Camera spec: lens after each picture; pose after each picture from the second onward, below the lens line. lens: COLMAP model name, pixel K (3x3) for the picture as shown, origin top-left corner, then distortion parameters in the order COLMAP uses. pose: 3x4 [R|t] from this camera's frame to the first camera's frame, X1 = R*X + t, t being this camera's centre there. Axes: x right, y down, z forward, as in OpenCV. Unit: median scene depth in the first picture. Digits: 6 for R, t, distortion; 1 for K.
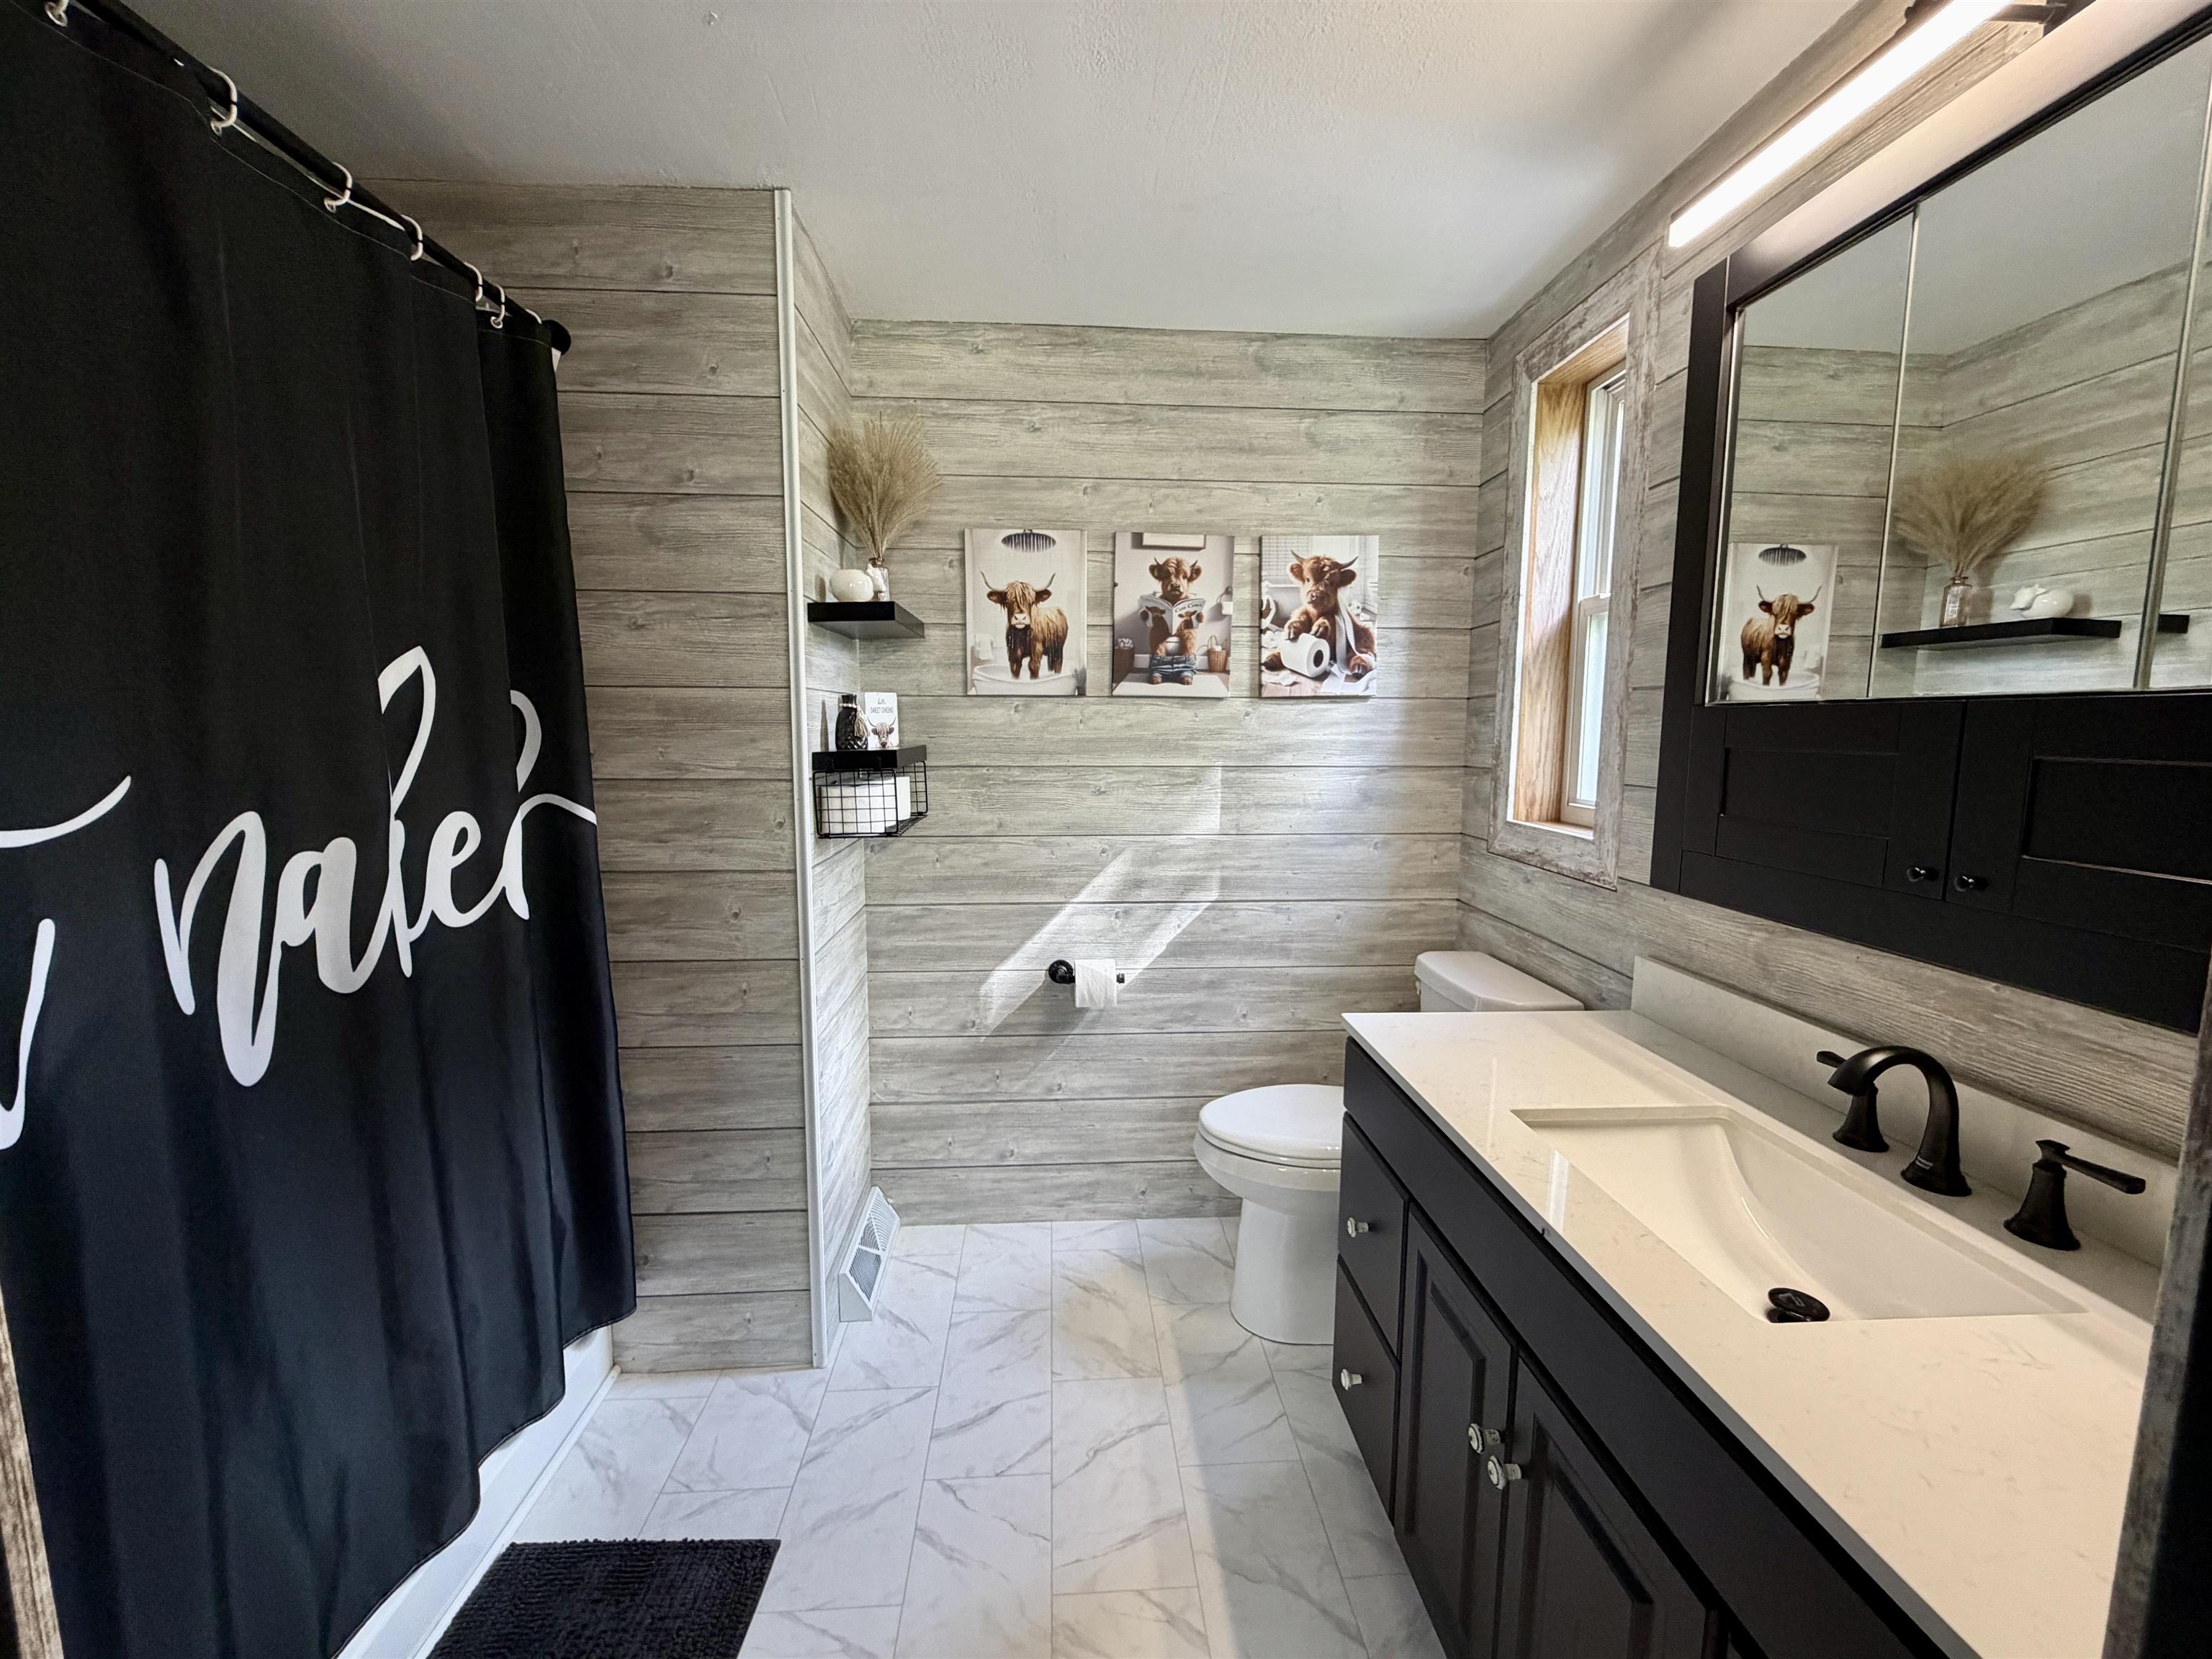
lens RADIAL K [[885.5, 0, 1103.5], [0, 885.5, 827.8], [0, 0, 1]] dist [-0.000565, -0.000086]
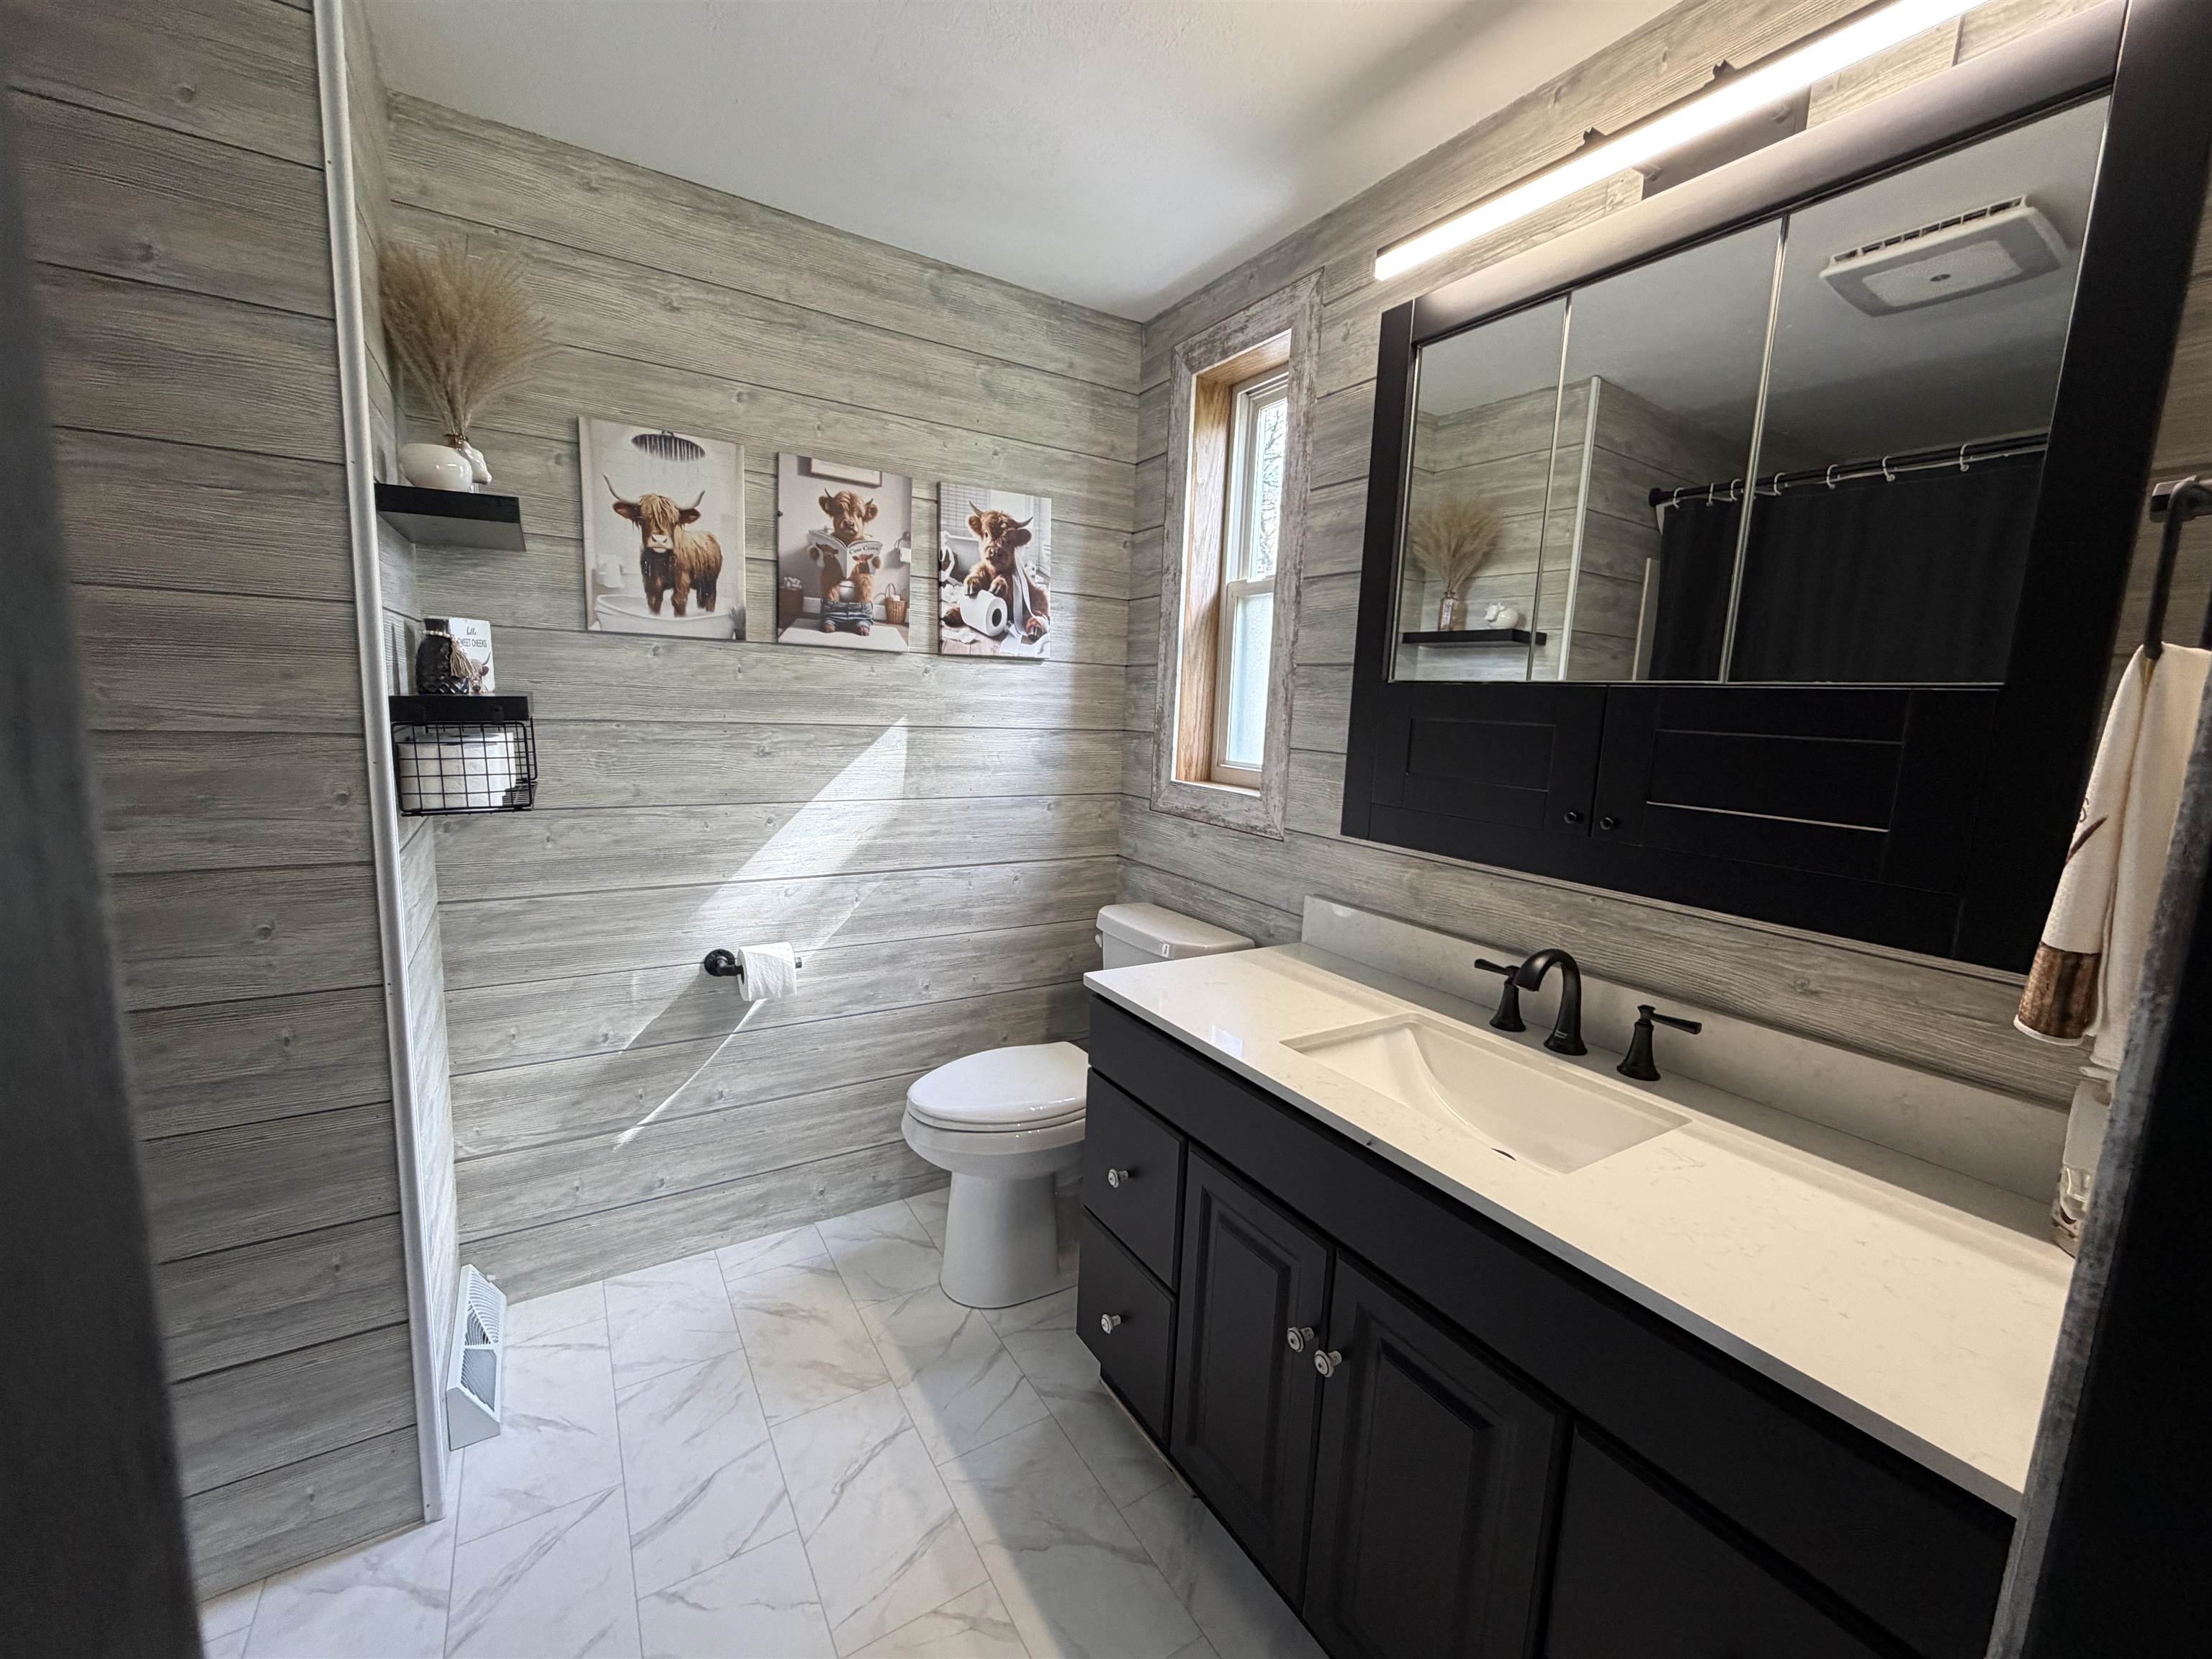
lens RADIAL K [[885.5, 0, 1103.5], [0, 885.5, 827.8], [0, 0, 1]] dist [-0.000565, -0.000086]
pose [[0.879393, -0.036890, 0.474666, -0.131555], [0.016800, 0.998777, 0.046497, -0.002122], [-0.475801, -0.032915, 0.878937, 0.075484]]
